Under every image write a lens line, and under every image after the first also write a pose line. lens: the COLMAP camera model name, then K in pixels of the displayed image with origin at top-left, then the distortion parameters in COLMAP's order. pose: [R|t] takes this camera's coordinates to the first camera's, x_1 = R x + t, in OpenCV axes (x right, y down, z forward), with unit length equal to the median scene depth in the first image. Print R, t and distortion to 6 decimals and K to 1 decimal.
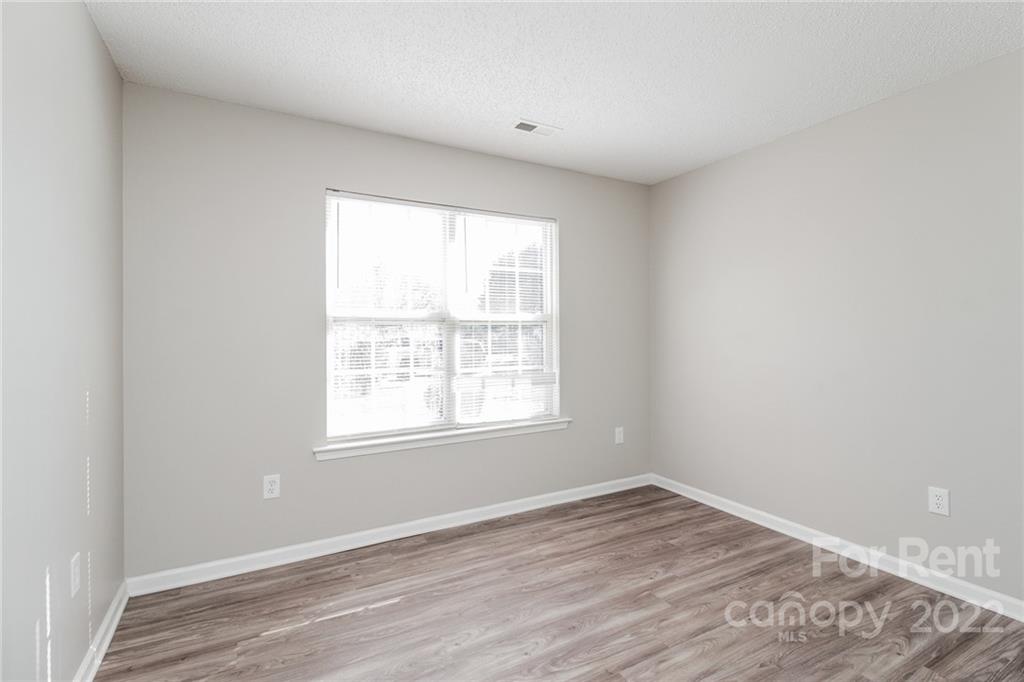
lens RADIAL K [[495.7, 0, 484.6], [0, 495.7, 343.0], [0, 0, 1]] dist [-0.000416, 0.000185]
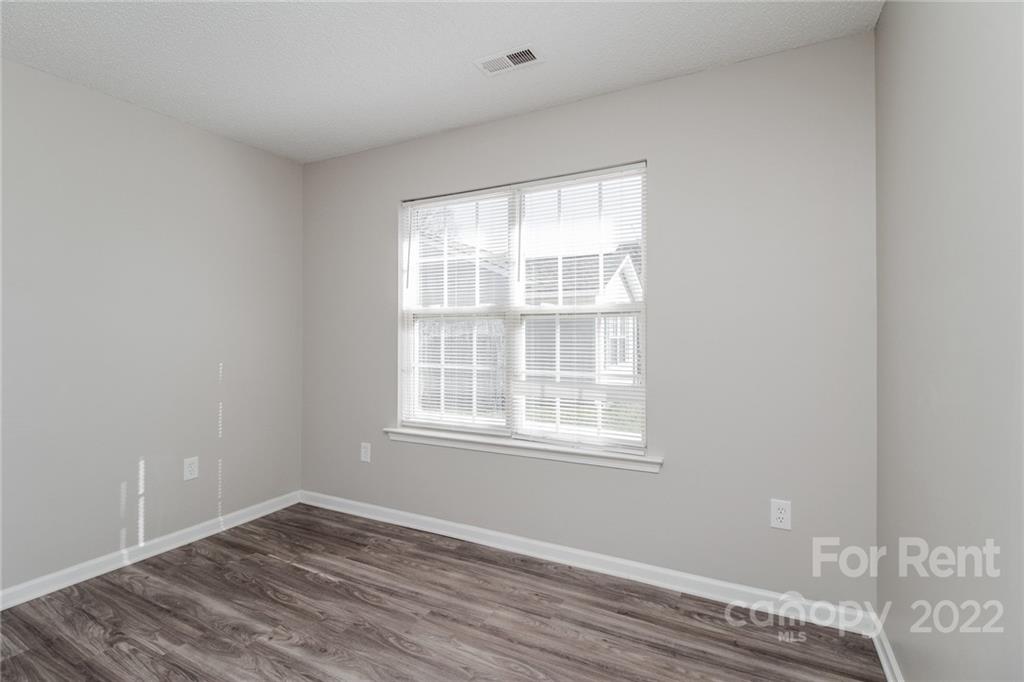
lens RADIAL K [[475.1, 0, 529.9], [0, 475.1, 334.6], [0, 0, 1]] dist [0.018988, -0.016488]
pose [[0.562931, 0.014312, -0.826380, 0.745059], [-0.012439, 0.999884, 0.008844, -0.020395], [0.826410, 0.005301, 0.563044, 0.632408]]
